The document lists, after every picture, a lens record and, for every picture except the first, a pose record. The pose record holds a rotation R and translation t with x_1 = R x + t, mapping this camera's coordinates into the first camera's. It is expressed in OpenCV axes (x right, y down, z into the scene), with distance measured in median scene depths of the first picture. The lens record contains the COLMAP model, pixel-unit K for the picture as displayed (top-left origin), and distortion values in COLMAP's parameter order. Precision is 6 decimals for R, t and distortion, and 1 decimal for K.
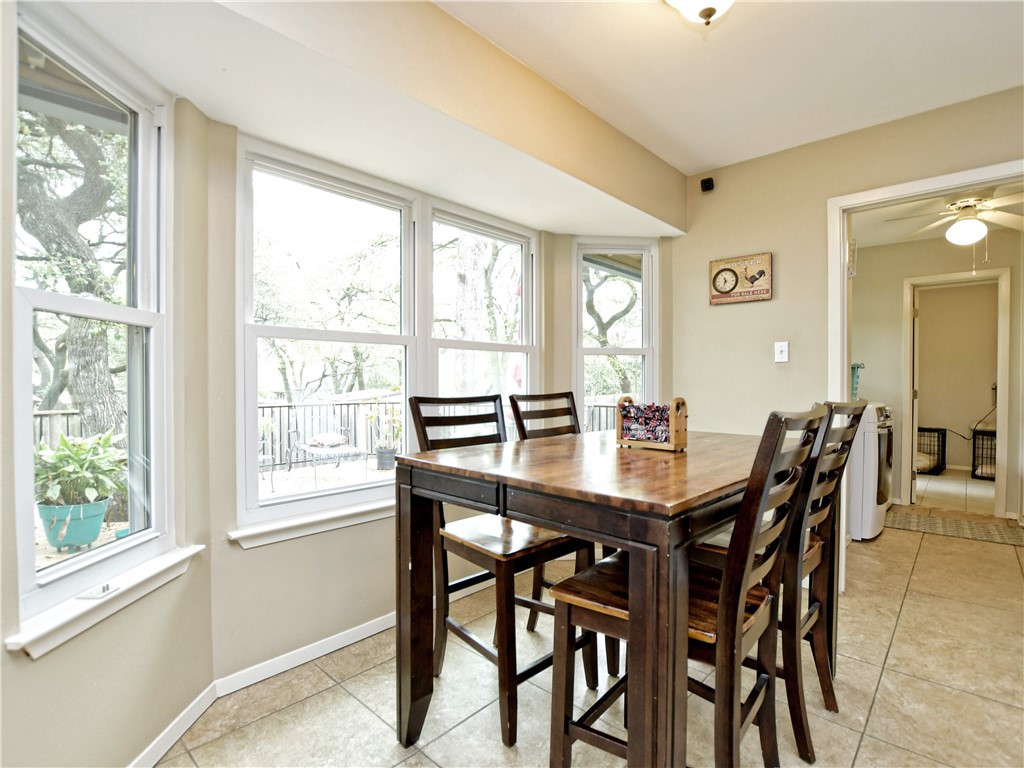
lens RADIAL K [[505.4, 0, 510.0], [0, 505.4, 390.5], [0, 0, 1]] dist [-0.031586, 0.002827]
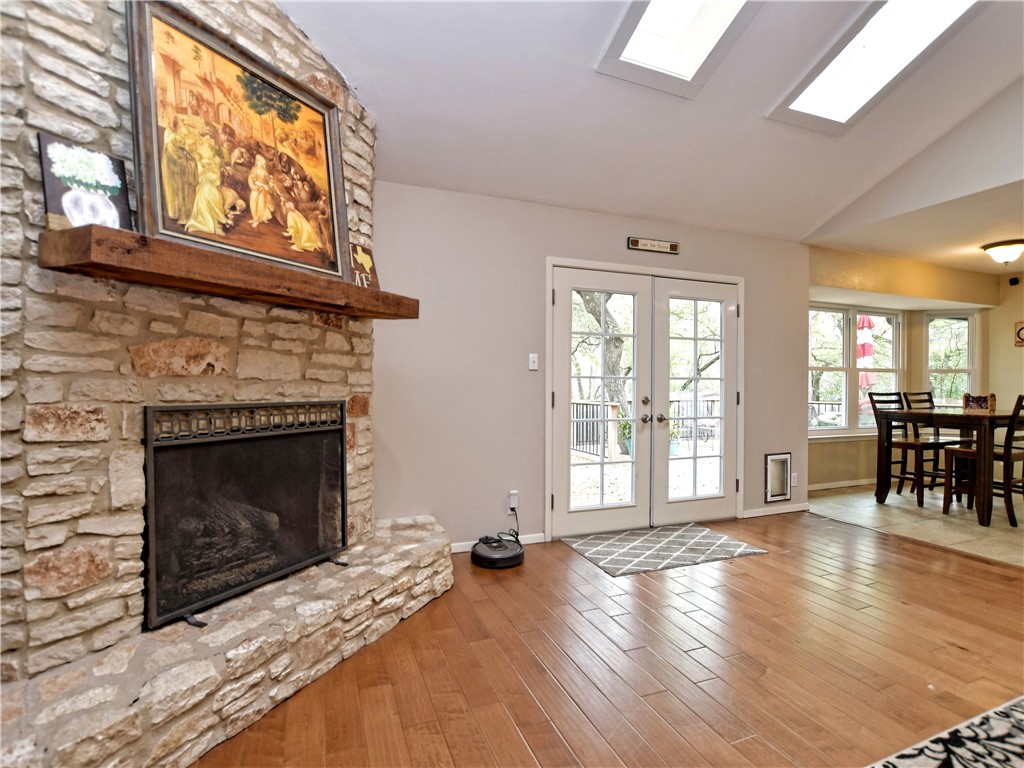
lens RADIAL K [[505.4, 0, 509.7], [0, 505.4, 389.3], [0, 0, 1]] dist [-0.031586, 0.002827]
pose [[0.895263, 0.010900, -0.445405, -0.486116], [-0.016076, 0.999840, -0.007844, 0.031819], [0.445248, 0.014182, 0.895295, -1.510007]]
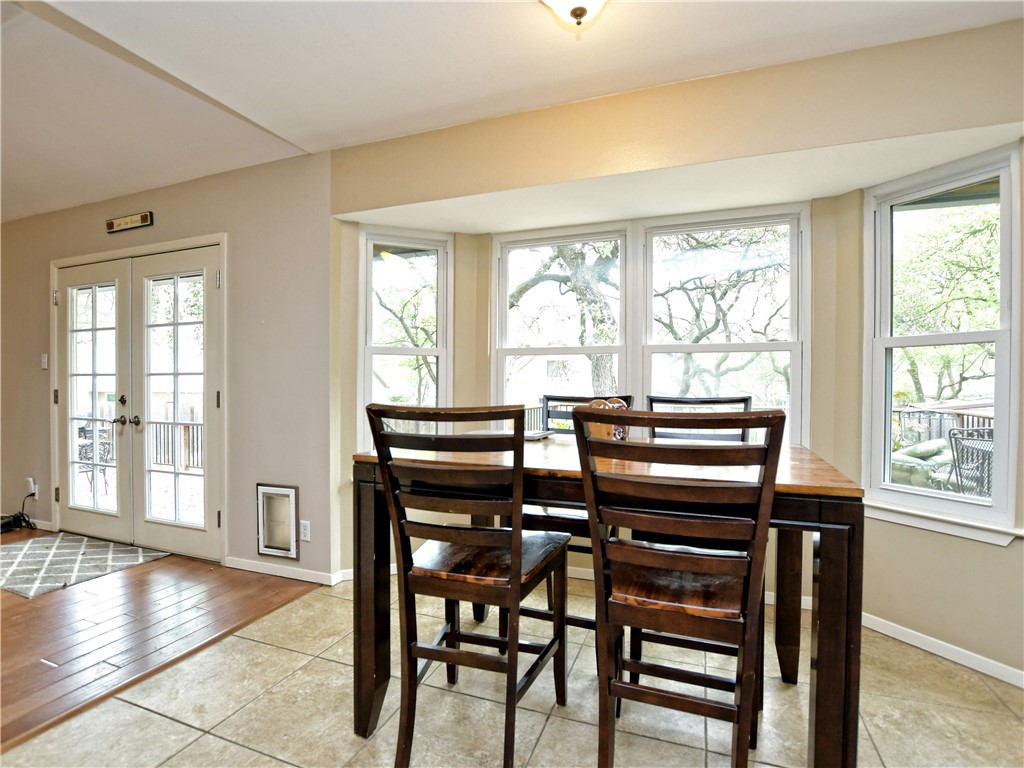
lens RADIAL K [[505.4, 0, 511.3], [0, 505.4, 388.0], [0, 0, 1]] dist [-0.031586, 0.002827]
pose [[0.371066, 0.012267, -0.928525, 0.673210], [-0.021920, 0.999750, 0.004449, -0.007361], [0.928348, 0.018703, 0.371243, 0.277281]]
